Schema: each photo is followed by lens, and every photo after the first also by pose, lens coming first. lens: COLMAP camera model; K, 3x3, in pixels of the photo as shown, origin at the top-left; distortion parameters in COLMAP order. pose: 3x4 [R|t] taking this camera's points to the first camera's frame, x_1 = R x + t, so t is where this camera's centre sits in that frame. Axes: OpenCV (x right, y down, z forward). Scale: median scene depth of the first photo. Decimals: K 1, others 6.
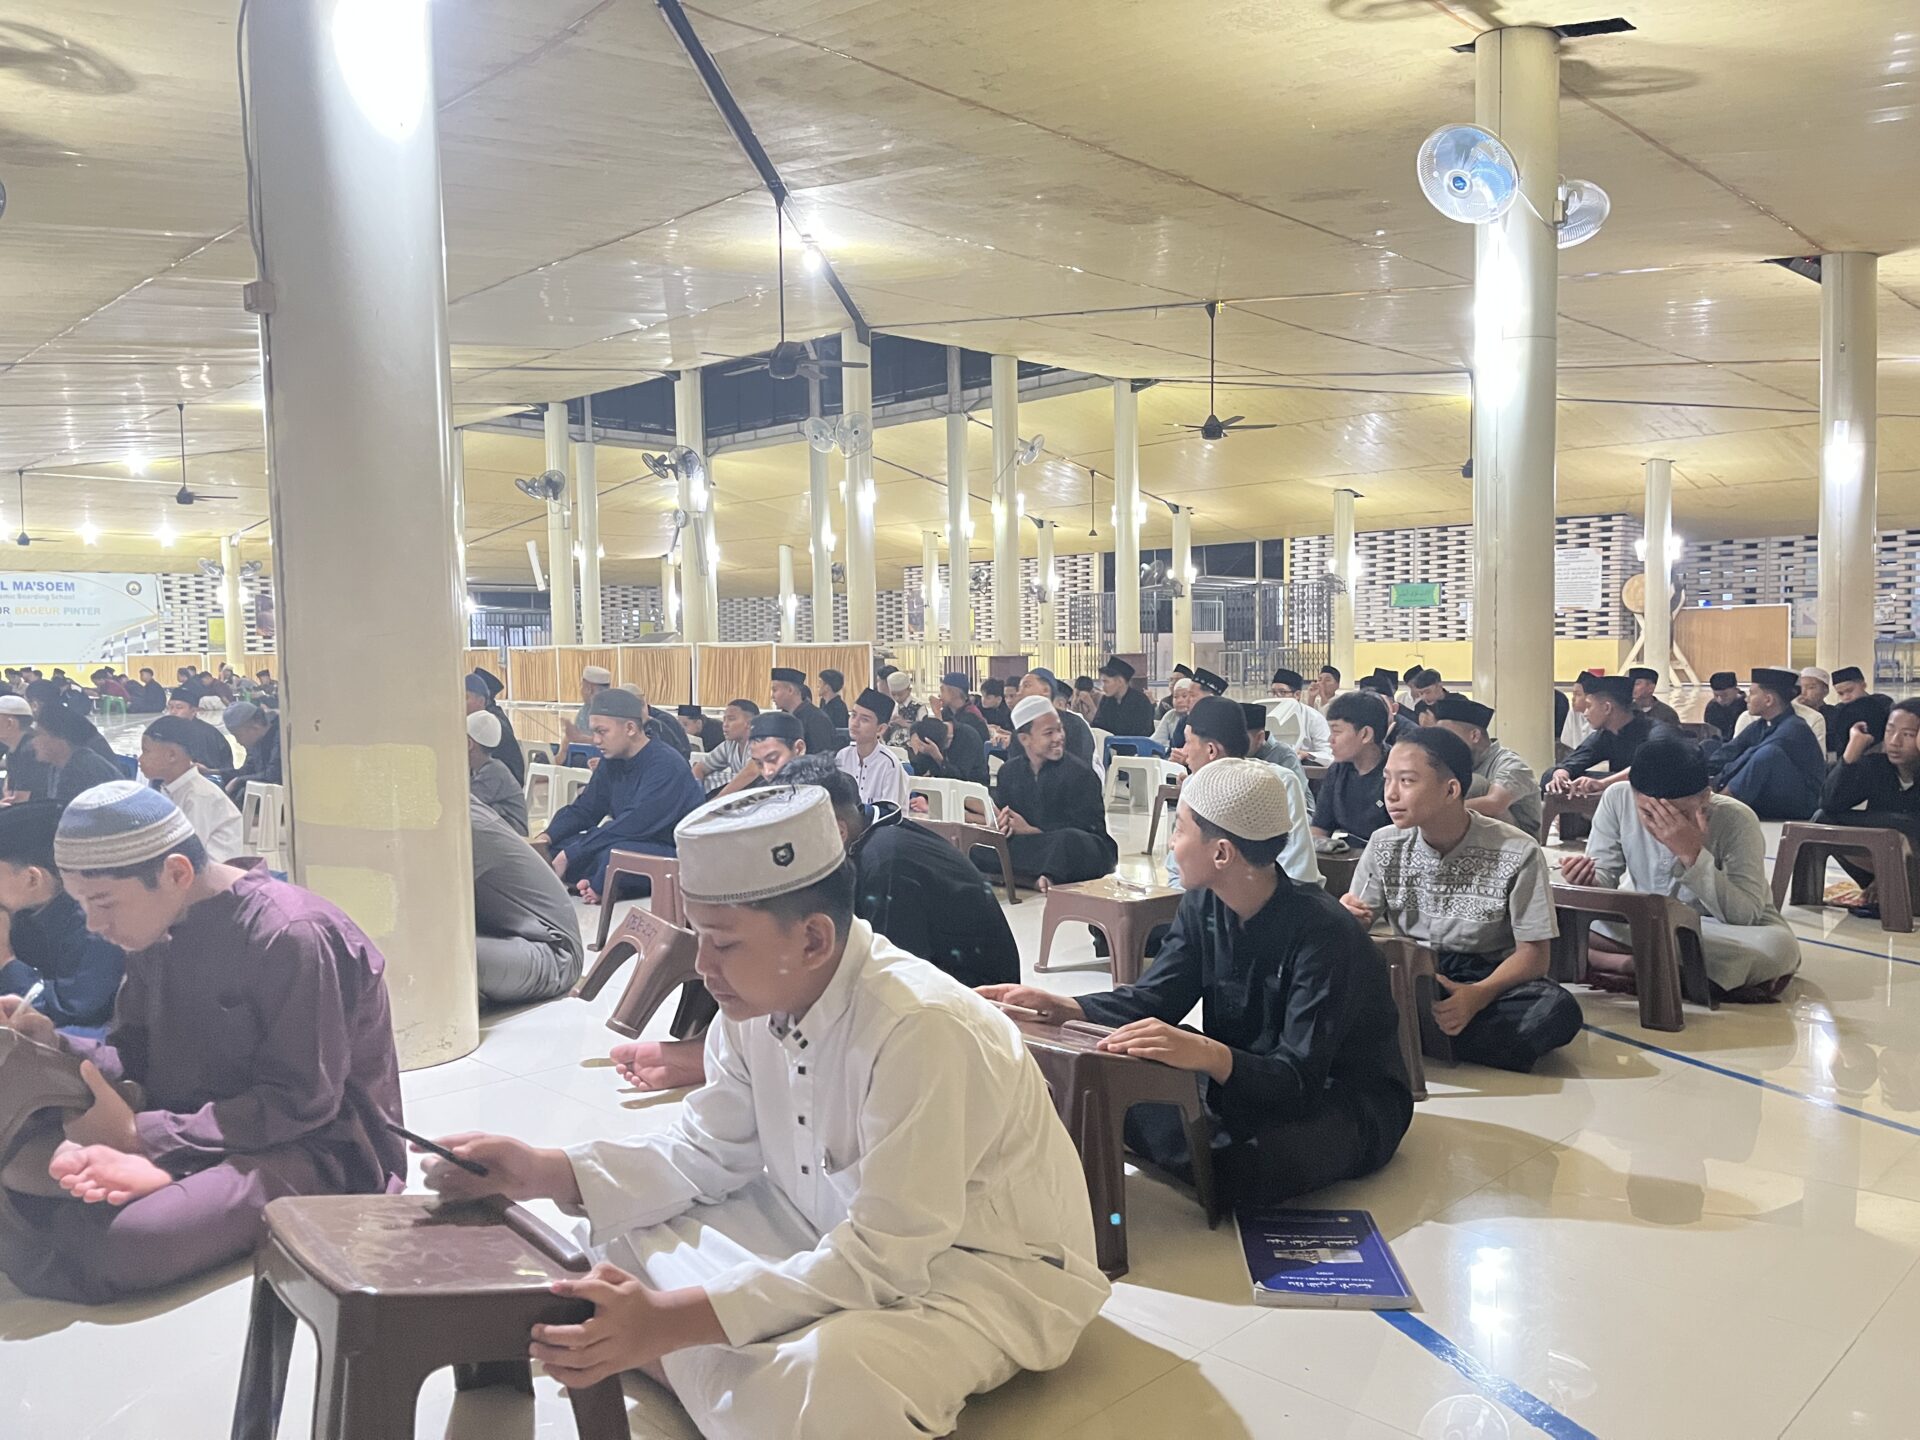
lens RADIAL K [[1441.0, 0, 971.8], [0, 1441.0, 722.7], [0, 0, 1]] dist [0.076259, -0.109276]
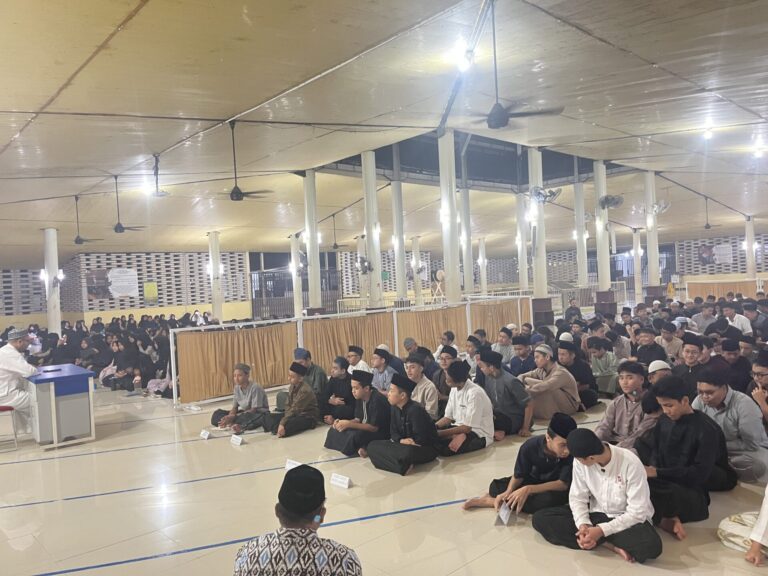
lens RADIAL K [[582.0, 0, 389.3], [0, 582.0, 289.3], [0, 0, 1]] dist [0.027902, -0.010571]
pose [[0.052880, -0.000604, 0.998601, -0.856172], [0.104446, 0.994518, -0.004929, -0.059352], [-0.993124, 0.104560, 0.052653, 1.003068]]
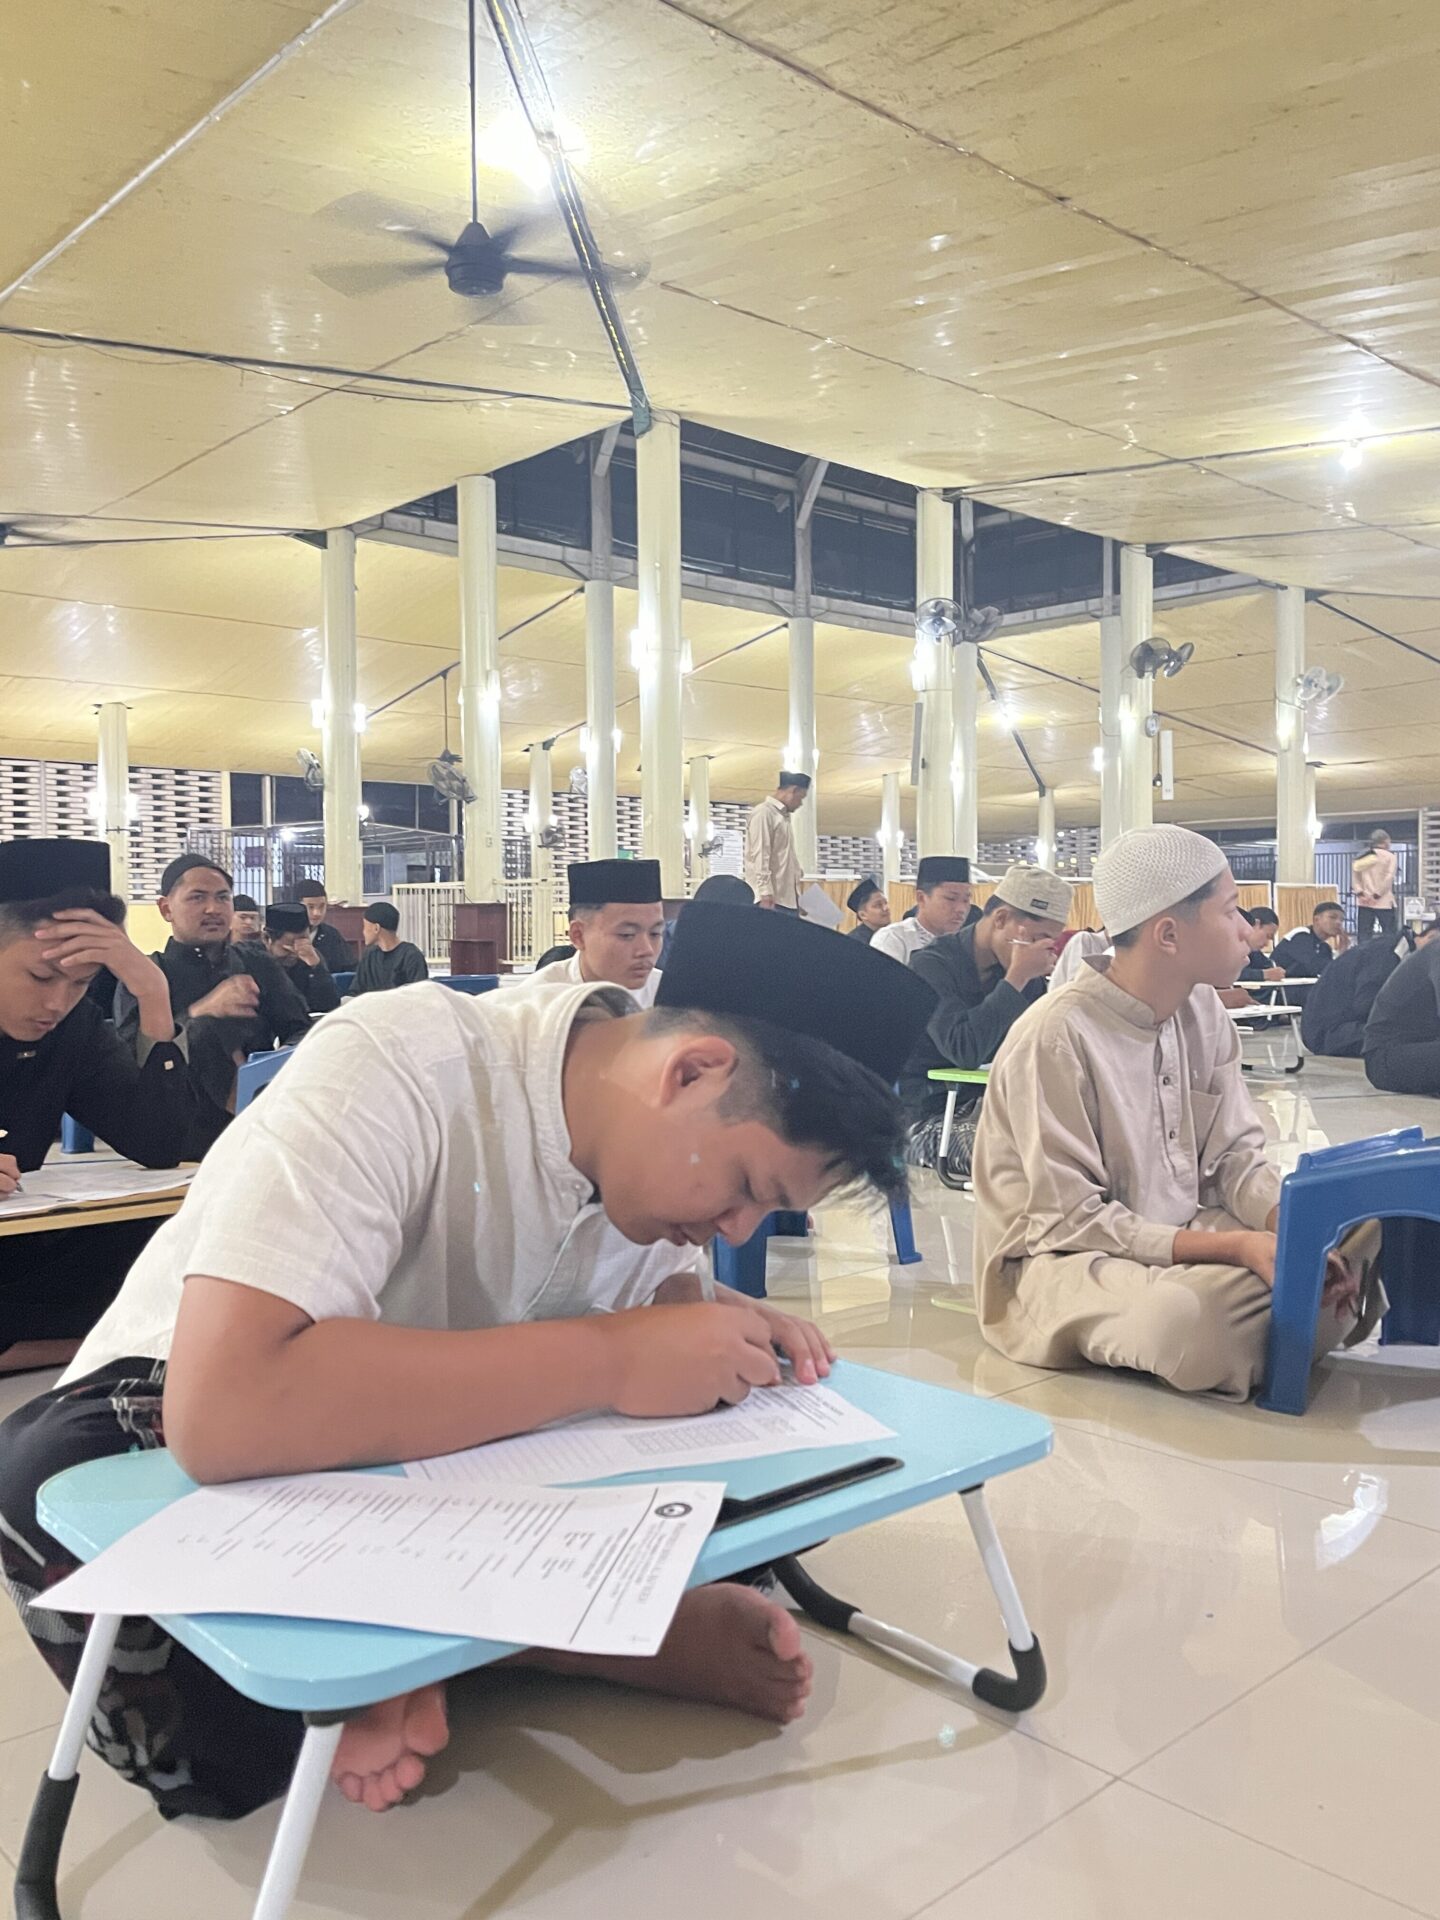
lens RADIAL K [[1569.1, 0, 746.1], [0, 1569.1, 954.5], [0, 0, 1]] dist [0.069092, -0.100152]
pose [[0.046752, -0.007833, 0.998876, -0.851455], [0.061194, 0.998114, 0.004963, -0.023563], [-0.997030, 0.060893, 0.047143, 0.925039]]
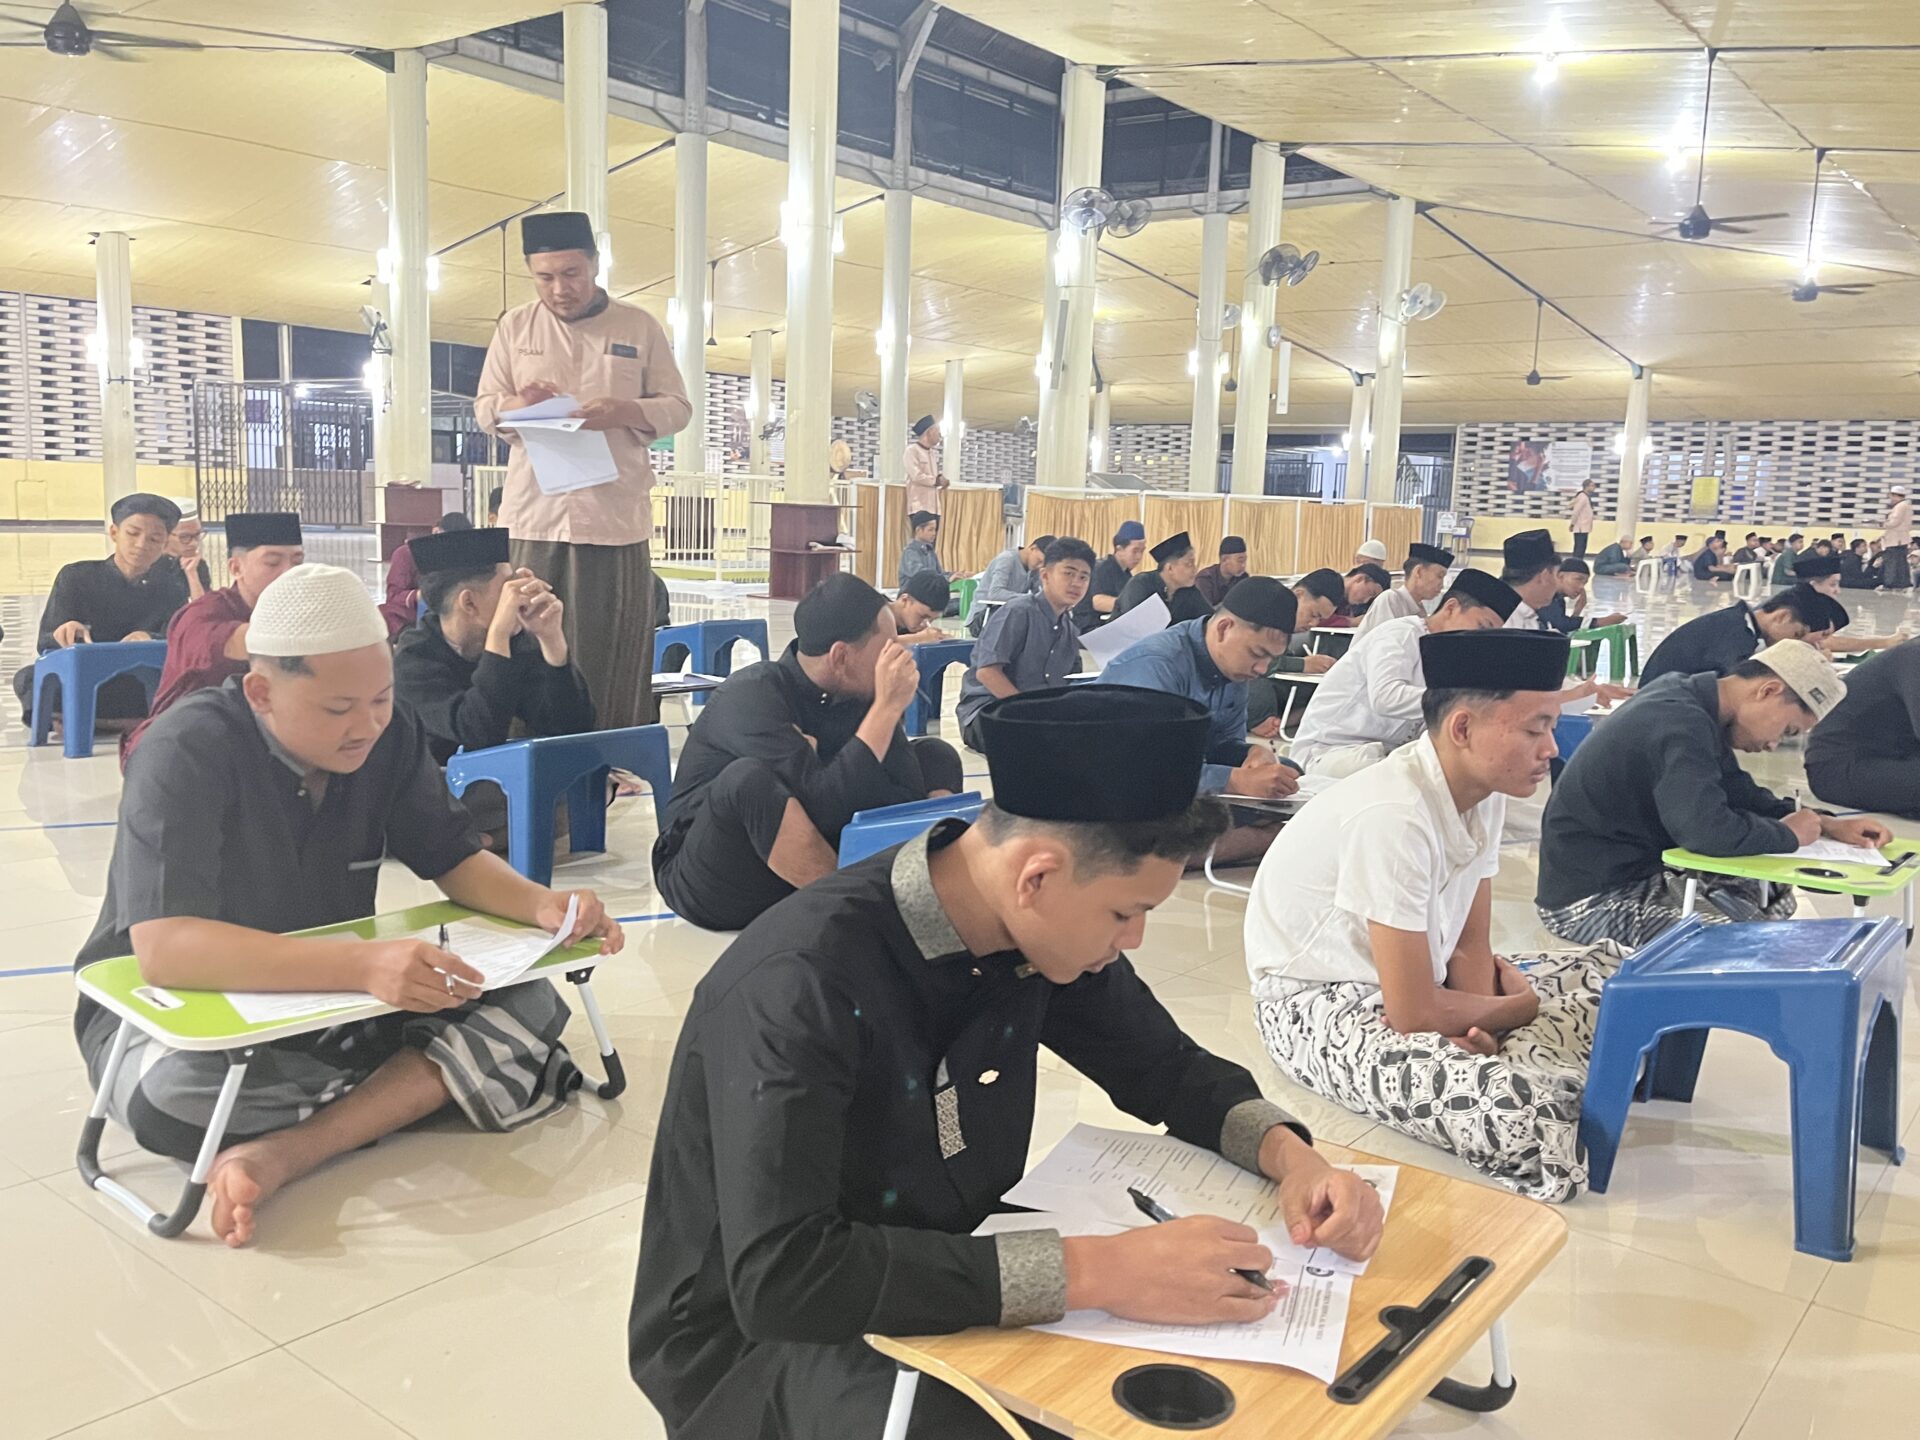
lens RADIAL K [[1569.2, 0, 979.4], [0, 1569.2, 725.7], [0, 0, 1]] dist [0.050499, -0.064439]
pose [[-0.104862, -0.130203, 0.985927, -0.824659], [0.018888, 0.990953, 0.132876, -0.036121], [-0.994307, 0.032556, -0.101454, 0.973088]]
